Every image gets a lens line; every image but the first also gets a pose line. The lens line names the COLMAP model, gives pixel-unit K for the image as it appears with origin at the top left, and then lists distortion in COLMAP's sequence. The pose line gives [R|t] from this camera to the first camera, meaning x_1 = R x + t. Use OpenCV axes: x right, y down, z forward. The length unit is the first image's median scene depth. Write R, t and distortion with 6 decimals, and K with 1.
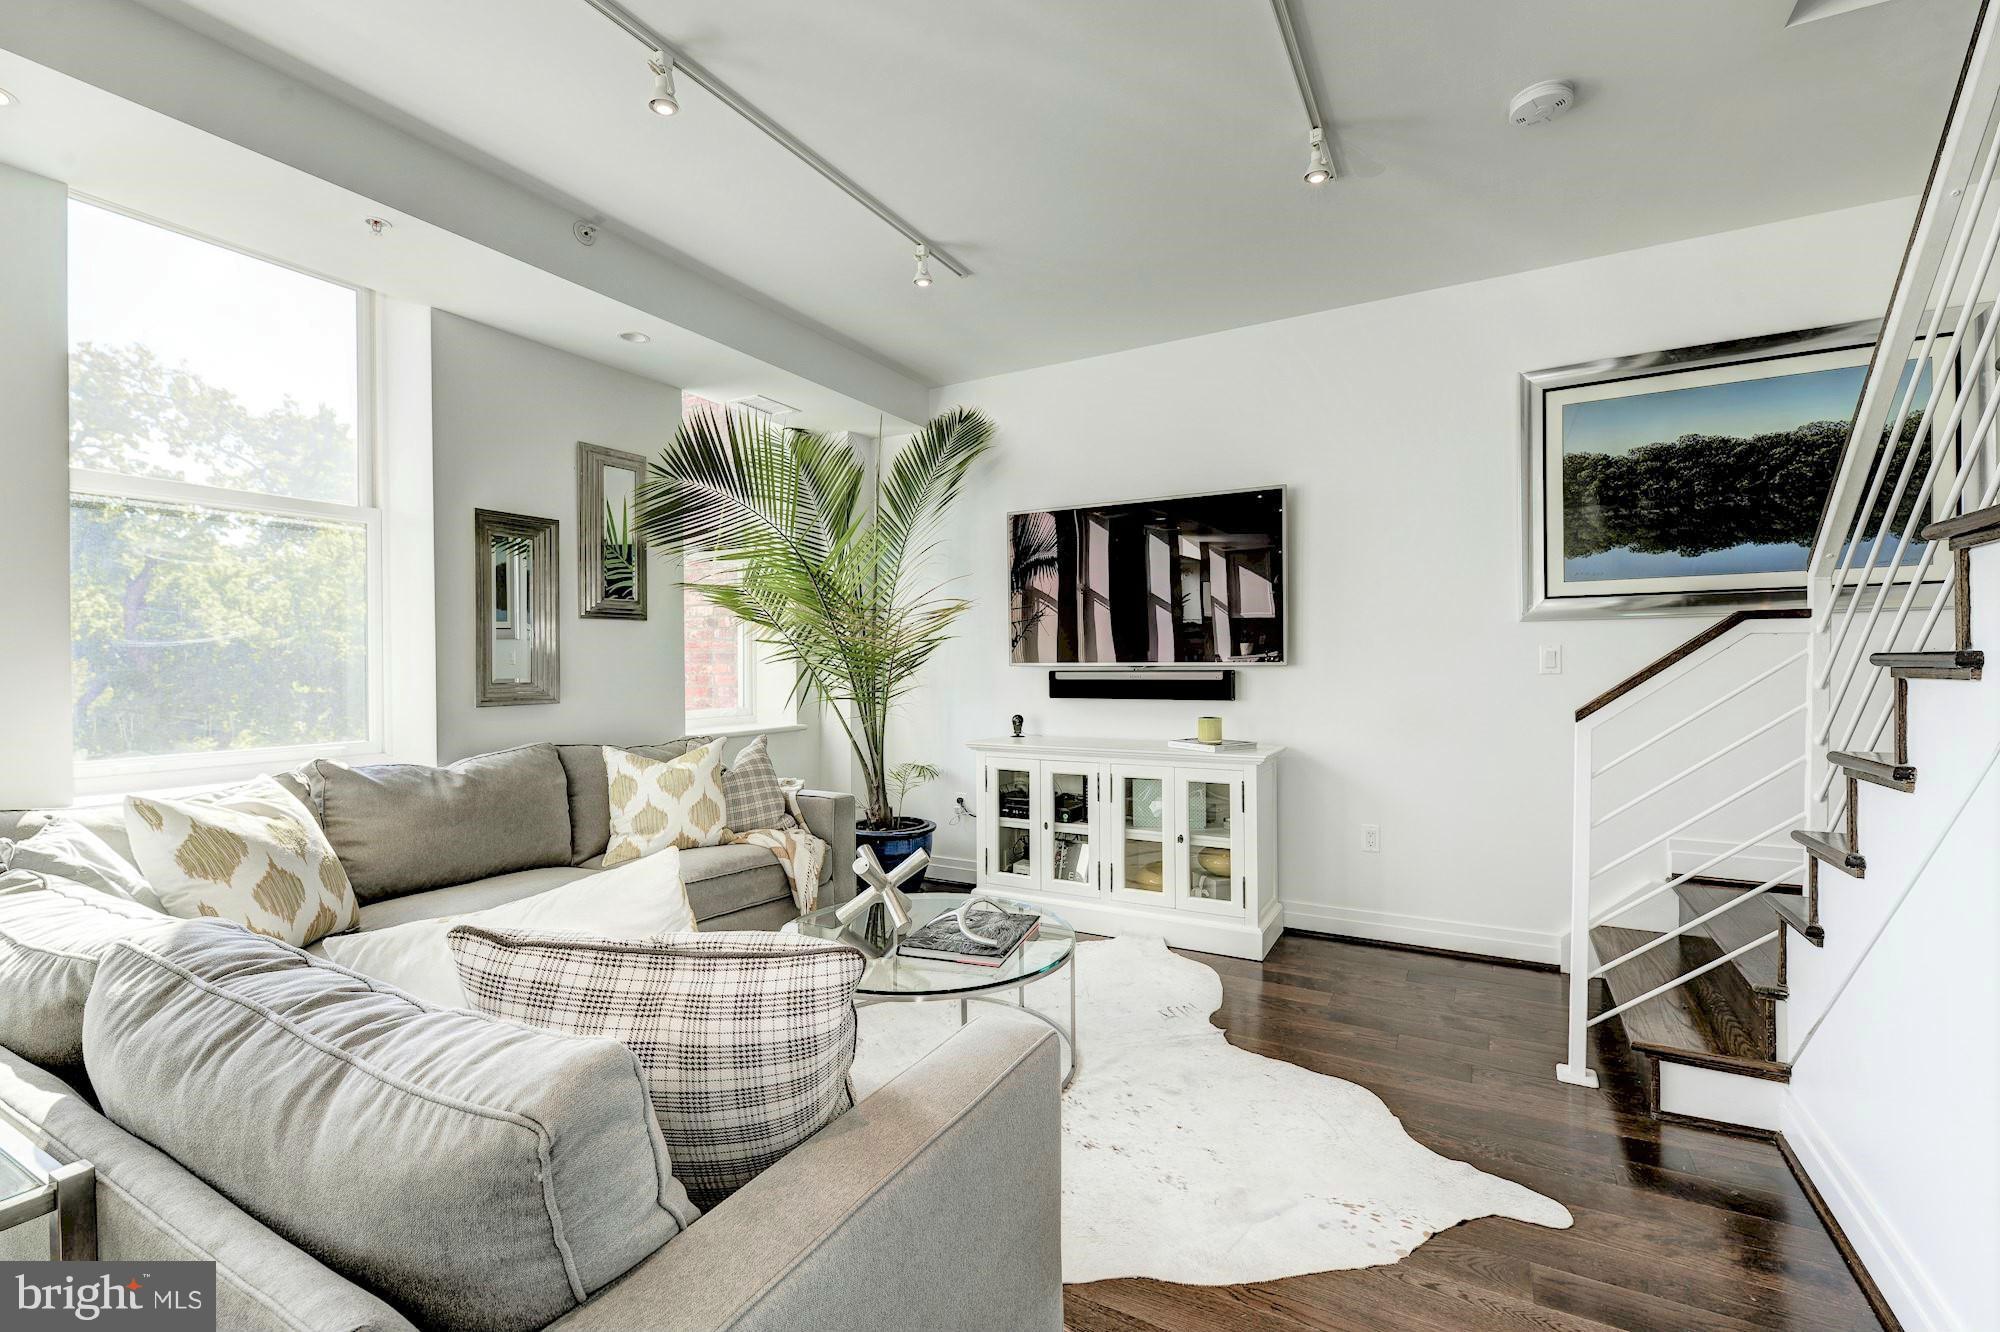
lens RADIAL K [[855.5, 0, 987.8], [0, 855.5, 661.4], [0, 0, 1]] dist [-0.000541, -0.000438]
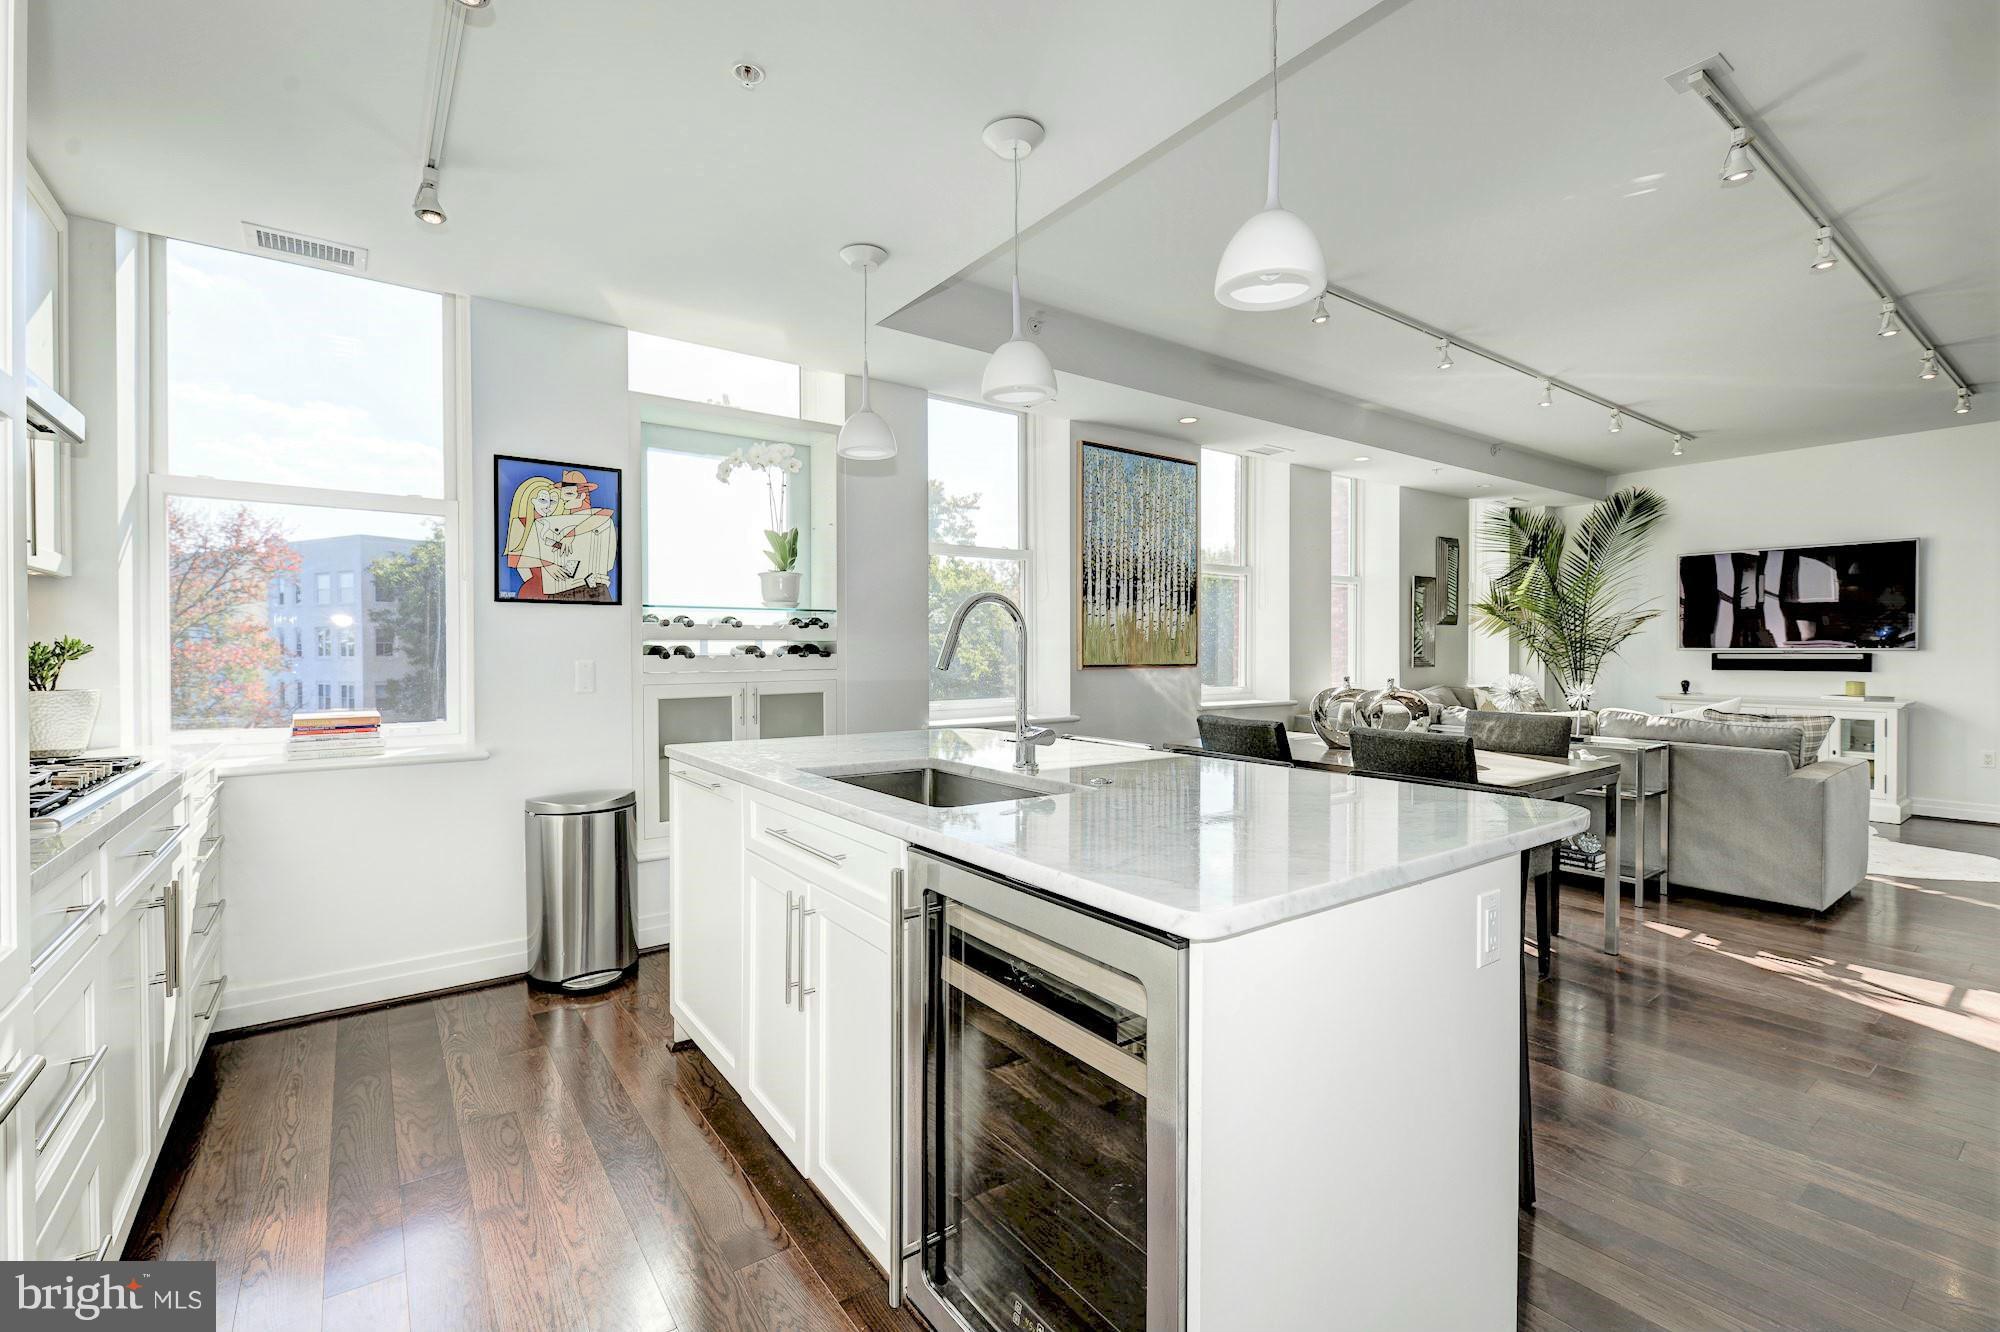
lens RADIAL K [[855.5, 0, 987.8], [0, 855.5, 661.4], [0, 0, 1]] dist [-0.000541, -0.000438]
pose [[0.913592, 0.007429, -0.406564, -0.520134], [-0.000123, 0.999838, 0.017994, -0.002959], [0.406632, -0.016389, 0.913445, -1.031469]]
